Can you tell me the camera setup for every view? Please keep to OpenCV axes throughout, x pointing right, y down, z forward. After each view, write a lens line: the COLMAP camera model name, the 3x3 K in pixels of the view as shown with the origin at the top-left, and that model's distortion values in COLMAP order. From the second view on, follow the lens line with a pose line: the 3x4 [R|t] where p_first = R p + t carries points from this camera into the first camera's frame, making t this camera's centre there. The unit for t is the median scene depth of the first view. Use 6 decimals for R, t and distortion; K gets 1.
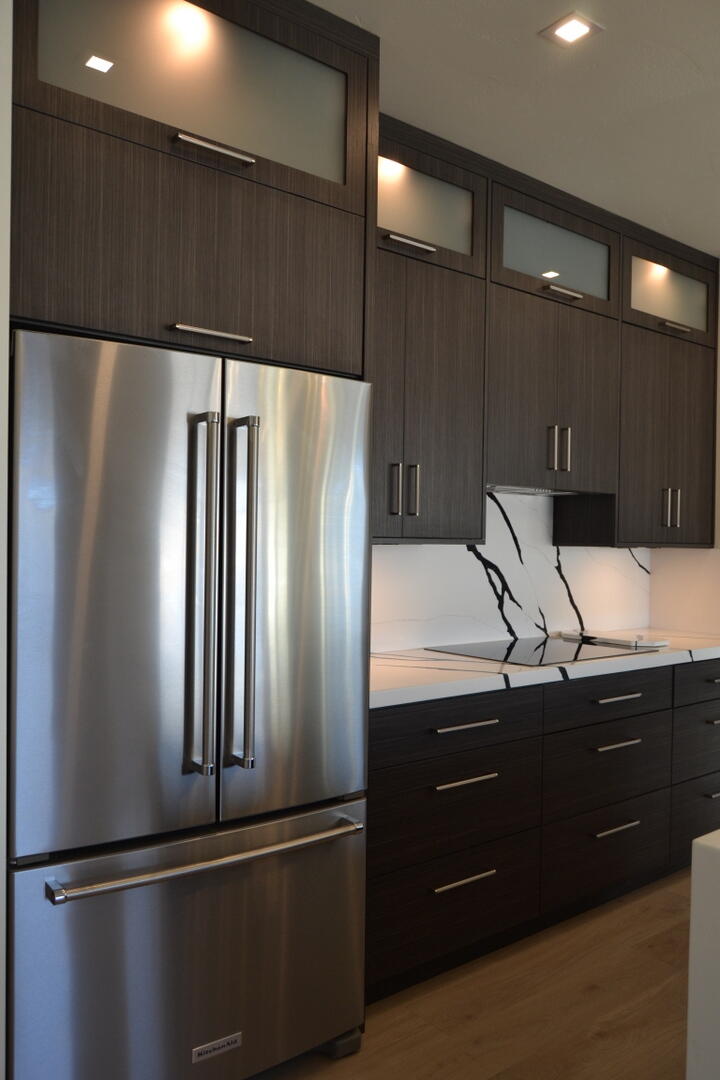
lens RADIAL K [[841.4, 0, 363.2], [0, 841.4, 549.2], [0, 0, 1]] dist [-0.017348, 0.010462]
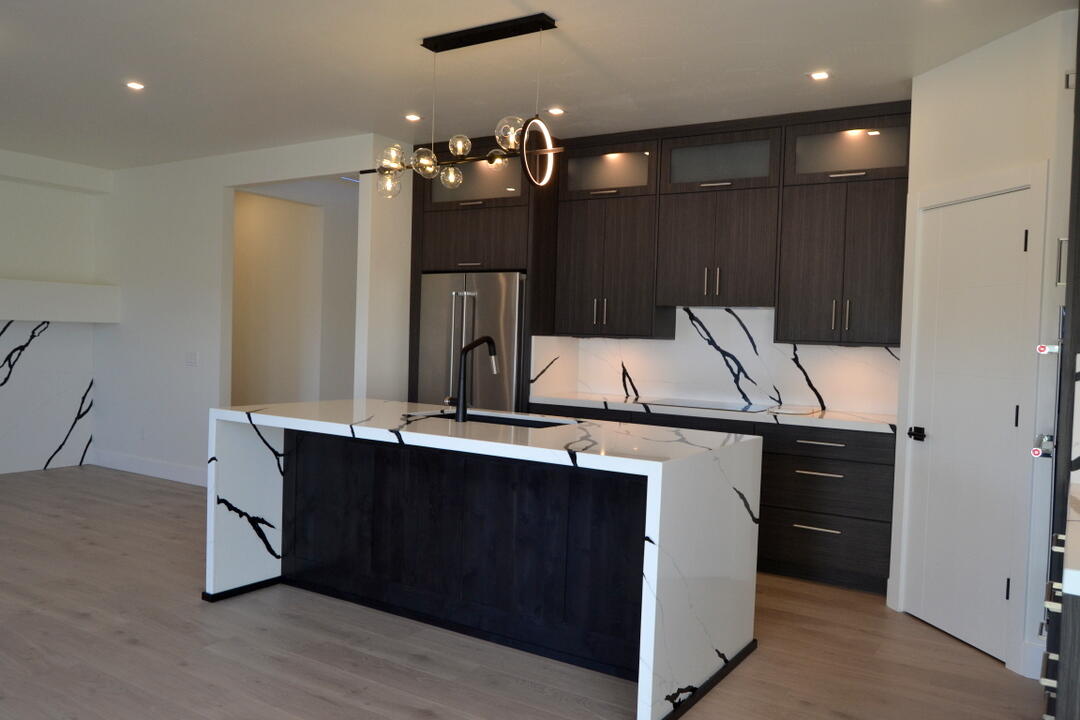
lens RADIAL K [[848.7, 0, 540.0], [0, 848.7, 360.0], [0, 0, 1]] dist [-0.011487, 0.001838]
pose [[0.317815, 0.024873, -0.947826, 1.552206], [-0.036225, 0.999245, 0.014076, 0.019705], [0.947460, 0.029861, 0.318476, 0.150933]]
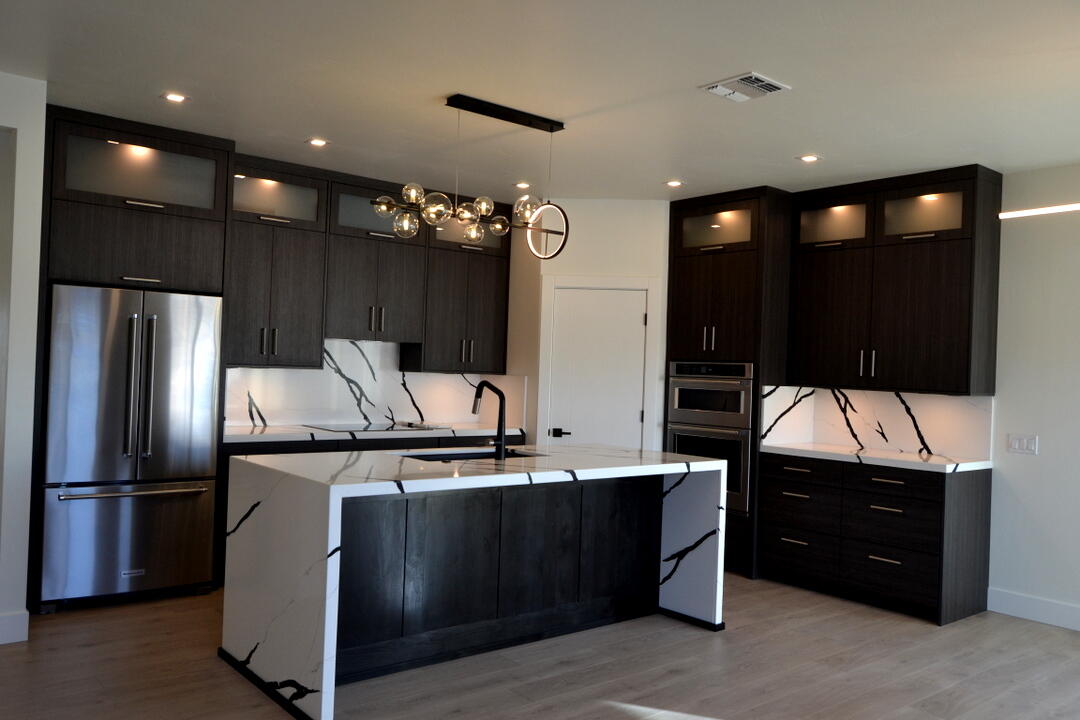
lens RADIAL K [[841.4, 0, 540.0], [0, 841.4, 360.0], [0, 0, 1]] dist [-0.017348, 0.010462]
pose [[0.999593, 0.022335, 0.017747, 0.517412], [-0.022025, 0.999604, -0.017509, -0.004019], [-0.018131, 0.017111, 0.999689, -0.798720]]
